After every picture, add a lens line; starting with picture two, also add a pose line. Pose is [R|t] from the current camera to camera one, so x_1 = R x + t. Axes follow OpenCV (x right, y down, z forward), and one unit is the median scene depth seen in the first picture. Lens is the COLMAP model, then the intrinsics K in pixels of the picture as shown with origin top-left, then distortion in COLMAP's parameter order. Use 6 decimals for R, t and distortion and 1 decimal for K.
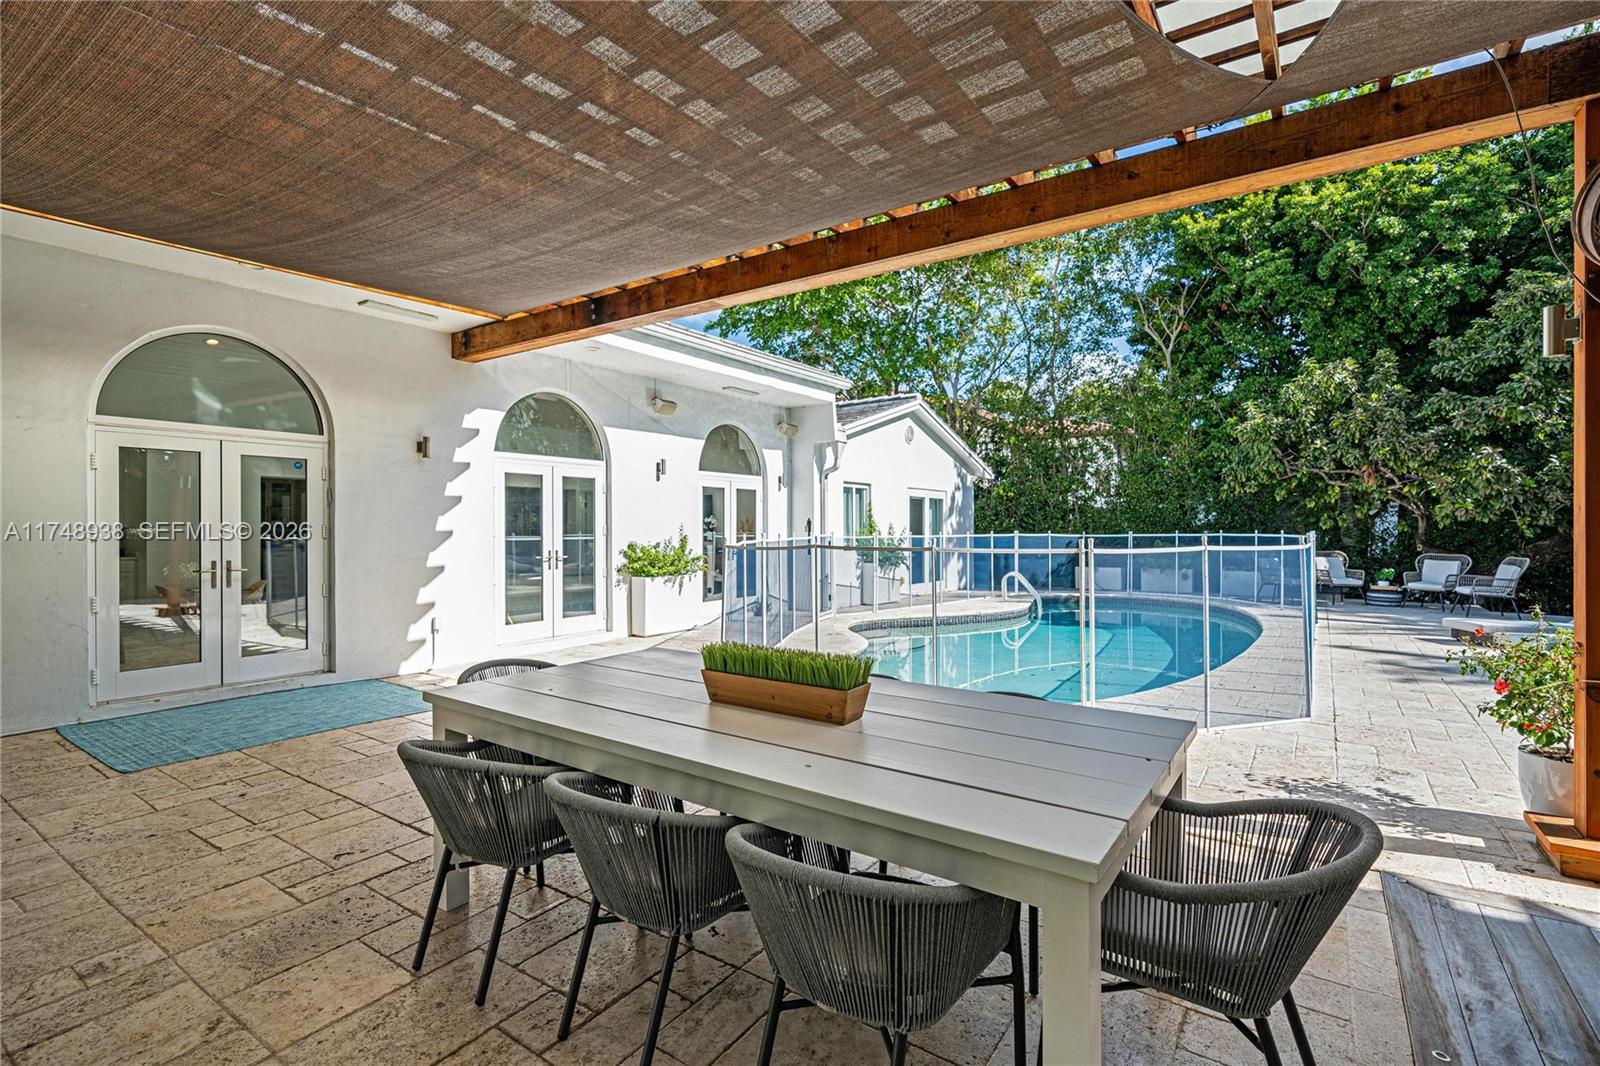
lens RADIAL K [[758.9, 0, 798.4], [0, 758.9, 532.1], [0, 0, 1]] dist [0.009710, -0.002597]
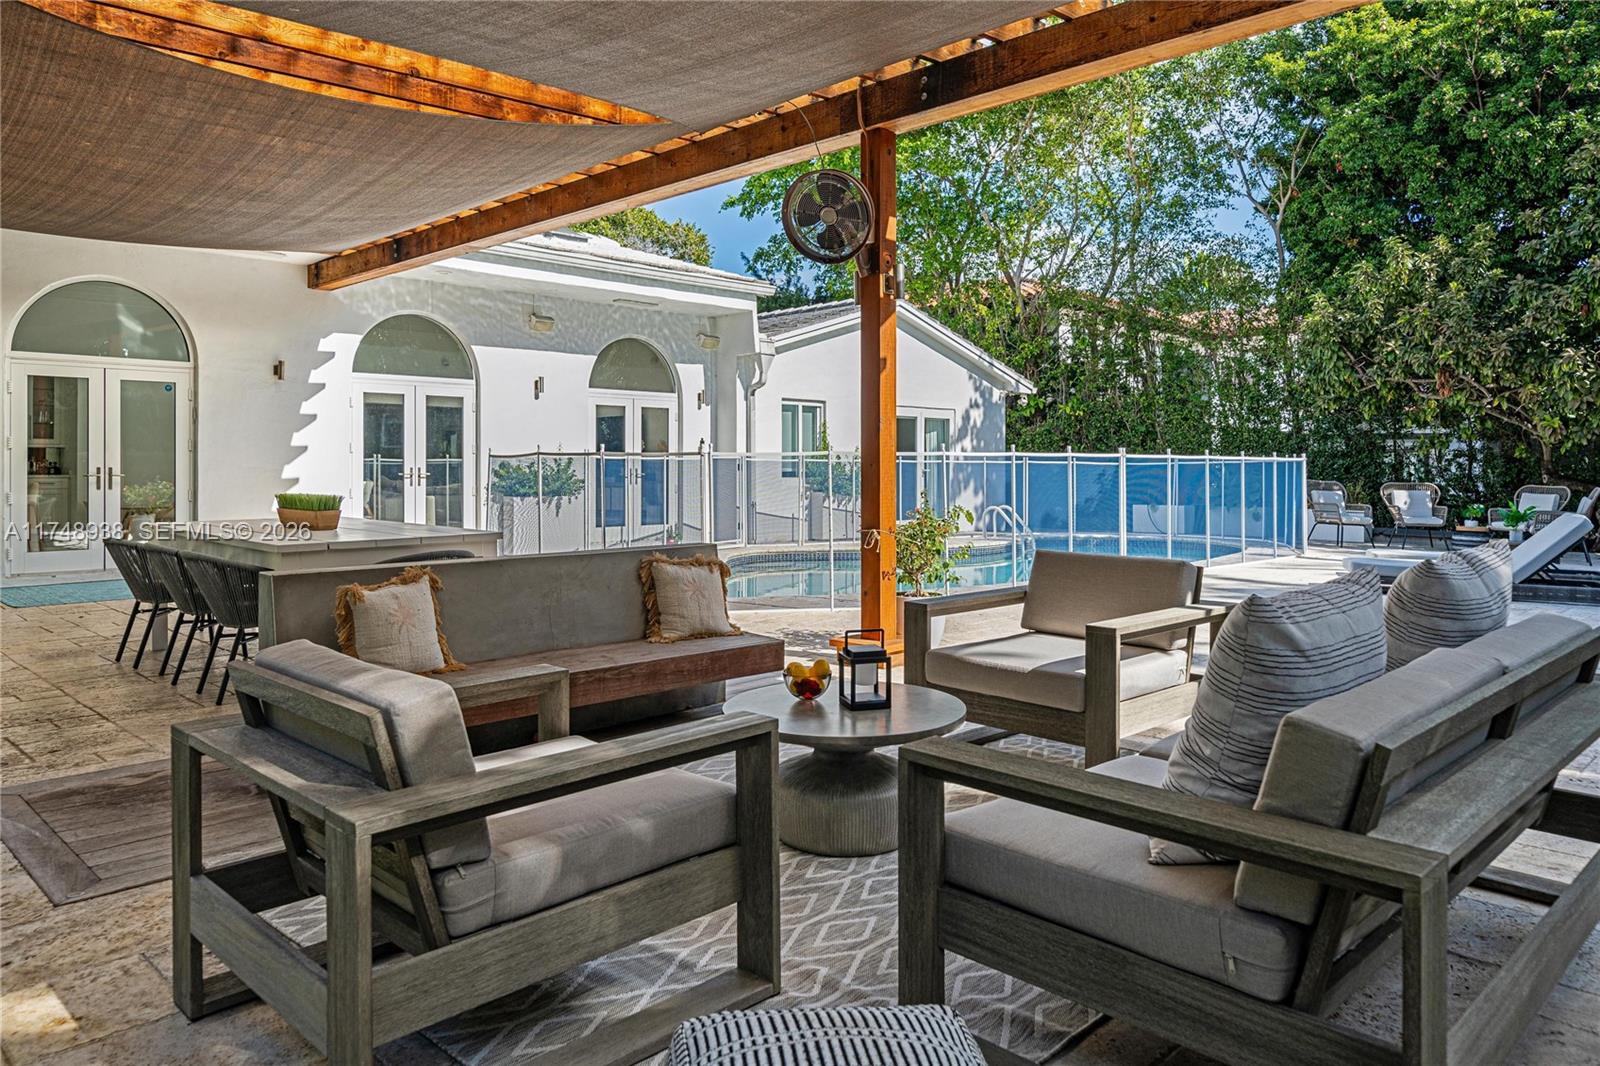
lens RADIAL K [[1108.4, 0, 799.8], [0, 1108.4, 478.4], [0, 0, 1]] dist [-0.000948, 0.007291]
pose [[0.985036, 0.005679, -0.172257, 0.353650], [-0.004647, 0.999969, 0.006395, 0.021147], [0.172288, -0.005499, 0.985031, -0.305029]]
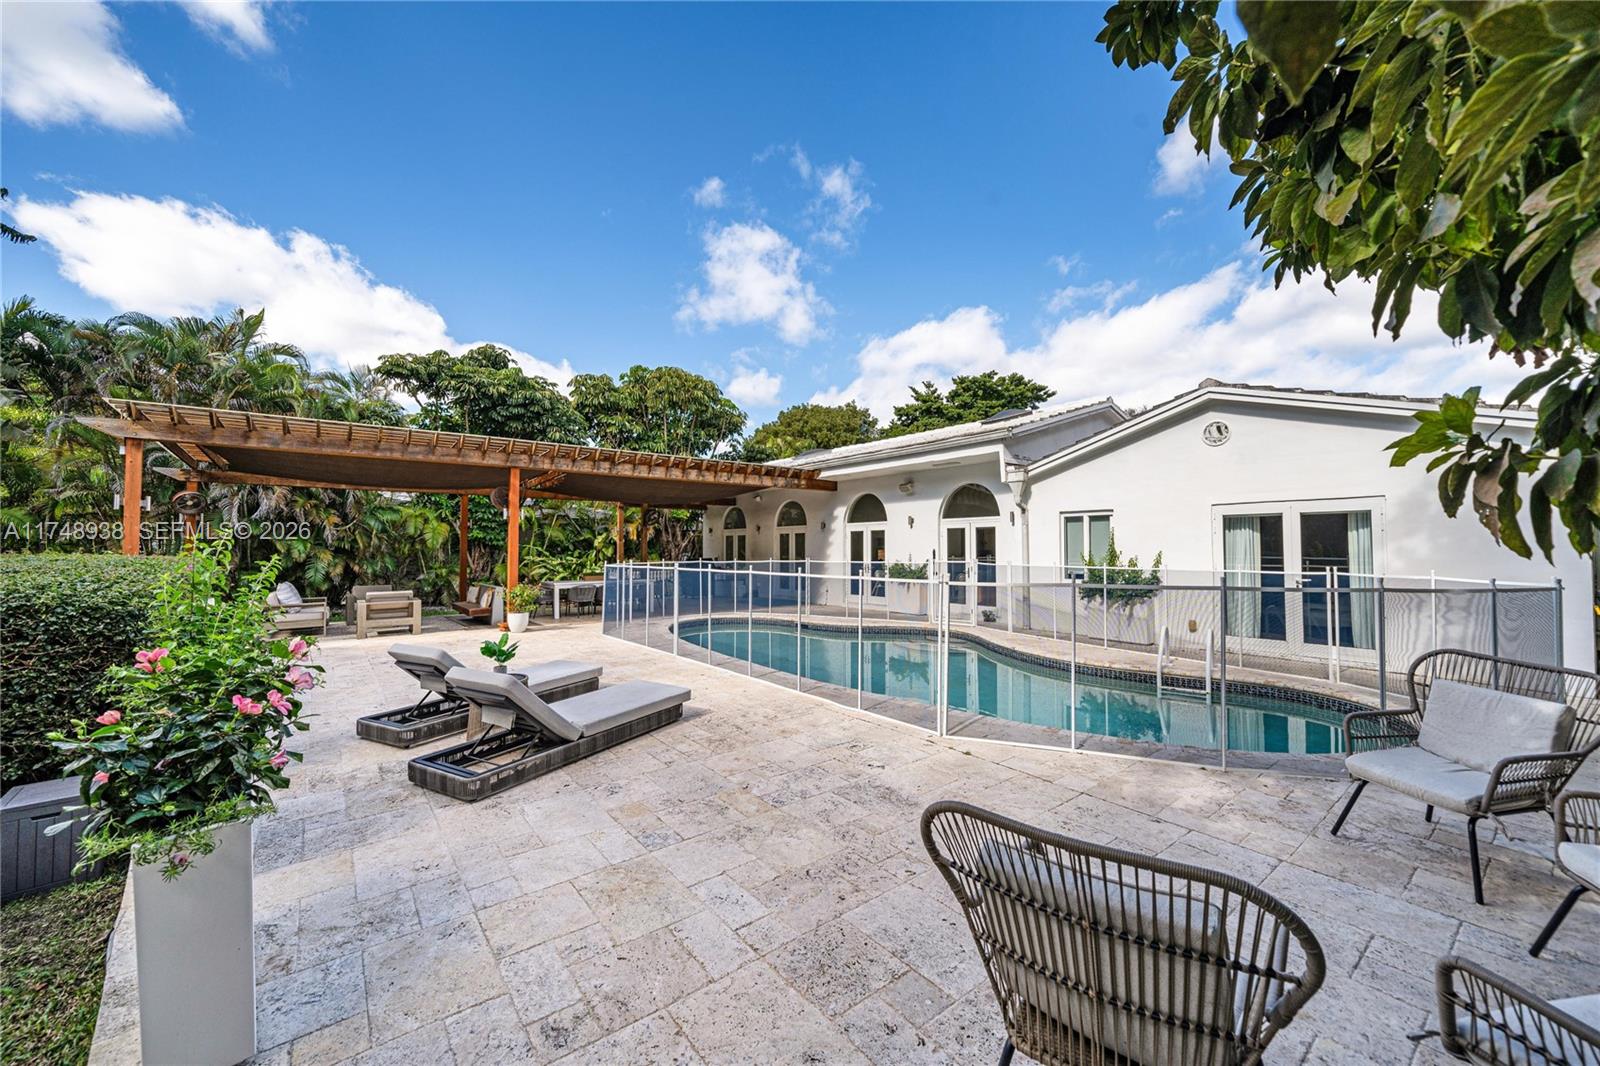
lens RADIAL K [[619.9, 0, 803.1], [0, 619.9, 534.4], [0, 0, 1]] dist [-0.000072, -0.000002]
pose [[-0.309835, -0.018338, -0.950614, 1.152882], [-0.003172, 0.999828, -0.018253, -0.022906], [0.950785, -0.002640, -0.309840, 1.094549]]
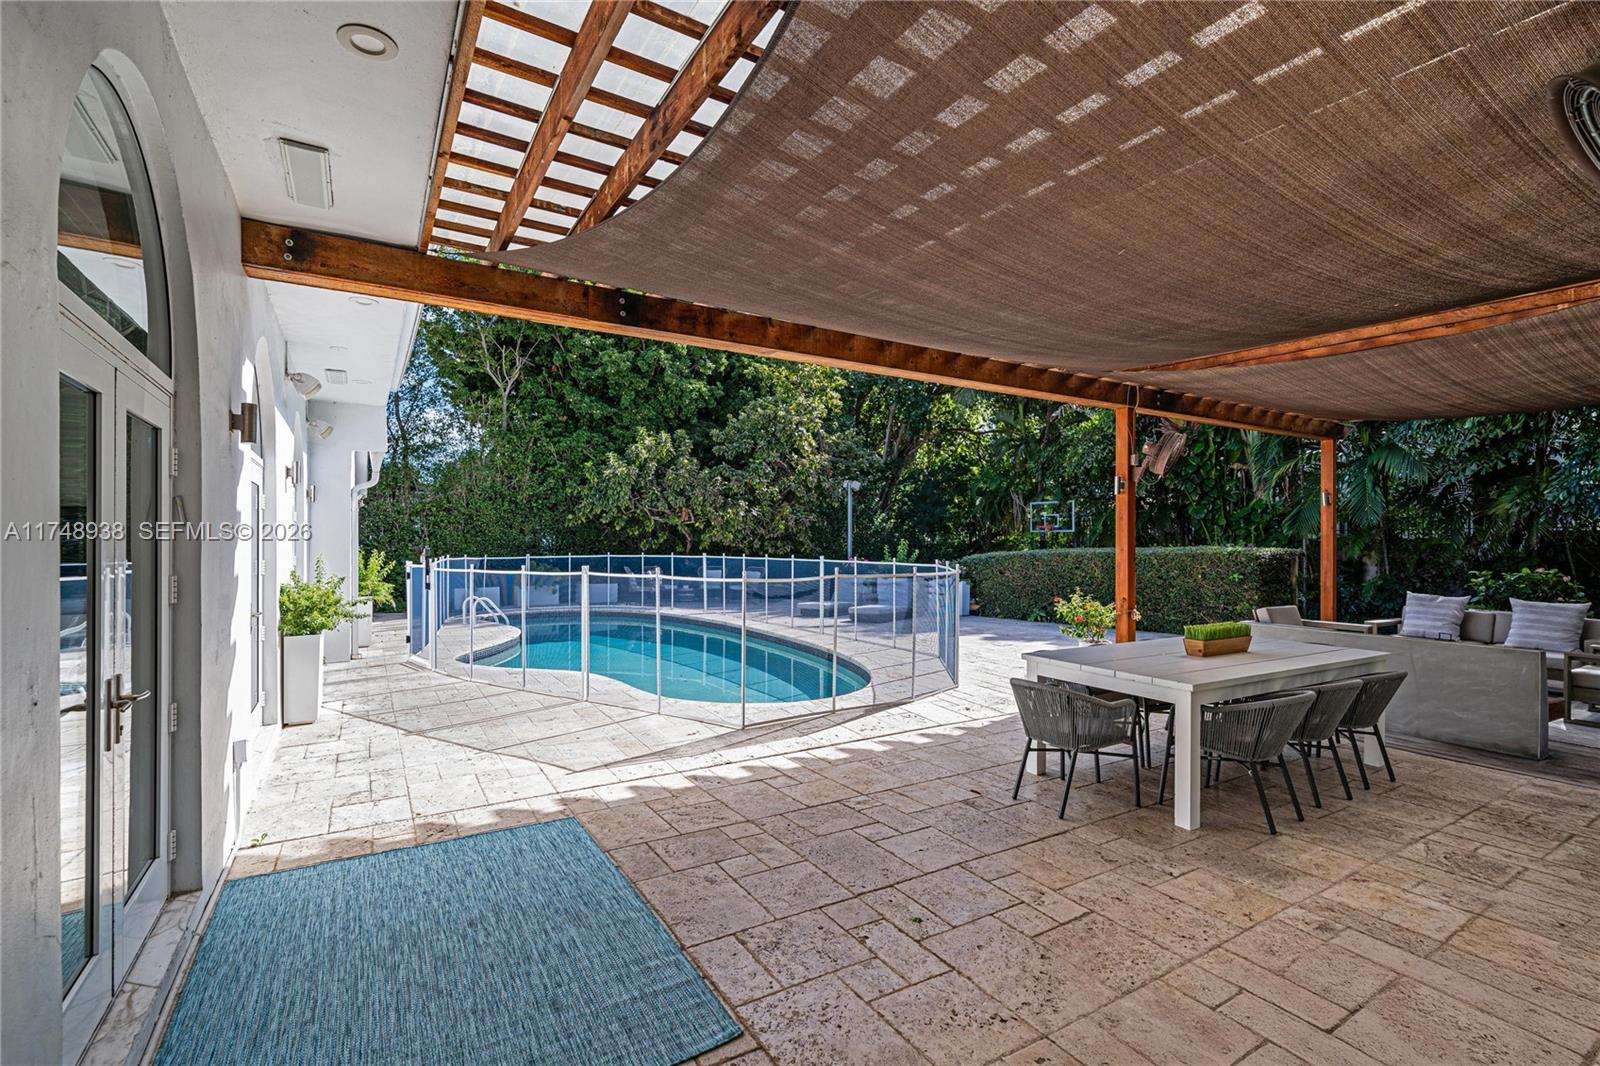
lens RADIAL K [[703.7, 0, 801.3], [0, 703.7, 538.3], [0, 0, 1]] dist [-0.000735, -0.000009]
pose [[0.408135, 0.004583, 0.912910, -0.504032], [0.005495, 0.999957, -0.007477, -0.017589], [-0.912905, 0.008068, 0.408092, 0.280587]]
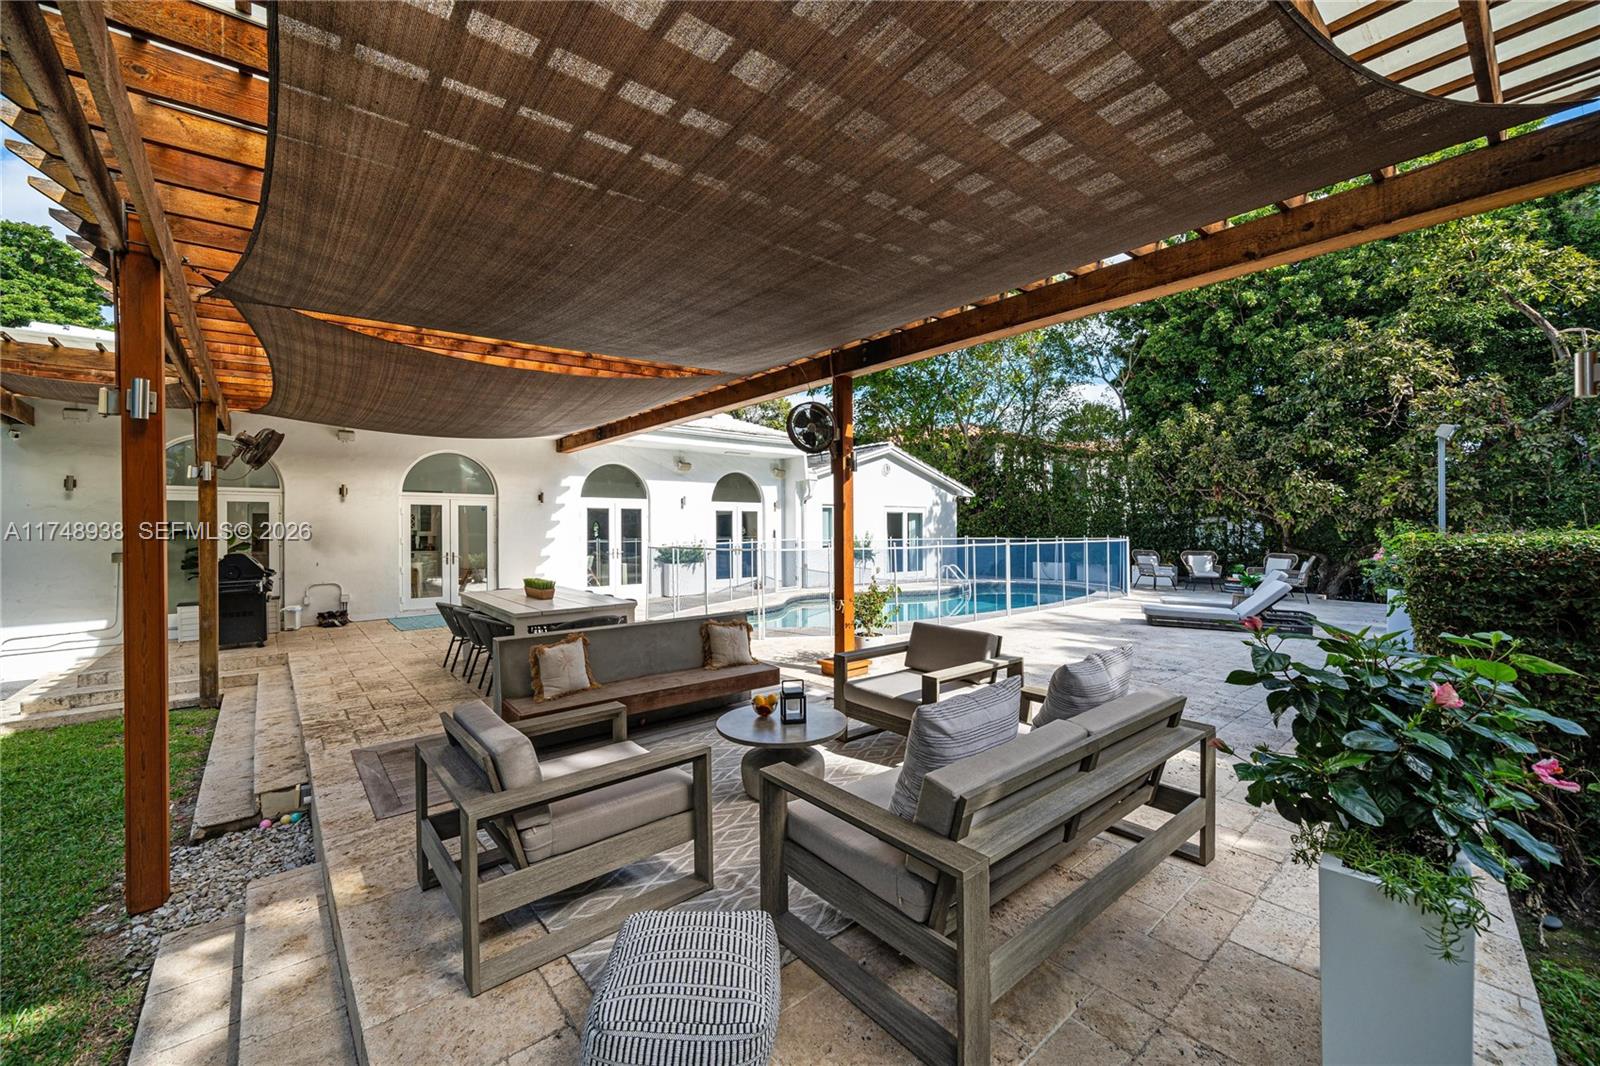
lens RADIAL K [[640.0, 0, 793.5], [0, 640.0, 535.6], [0, 0, 1]] dist [-0.000015, 0.000162]
pose [[0.964539, -0.000915, -0.263938, 0.407045], [0.002513, 0.999980, 0.005717, -0.011785], [0.263928, -0.006178, 0.964523, -0.317198]]
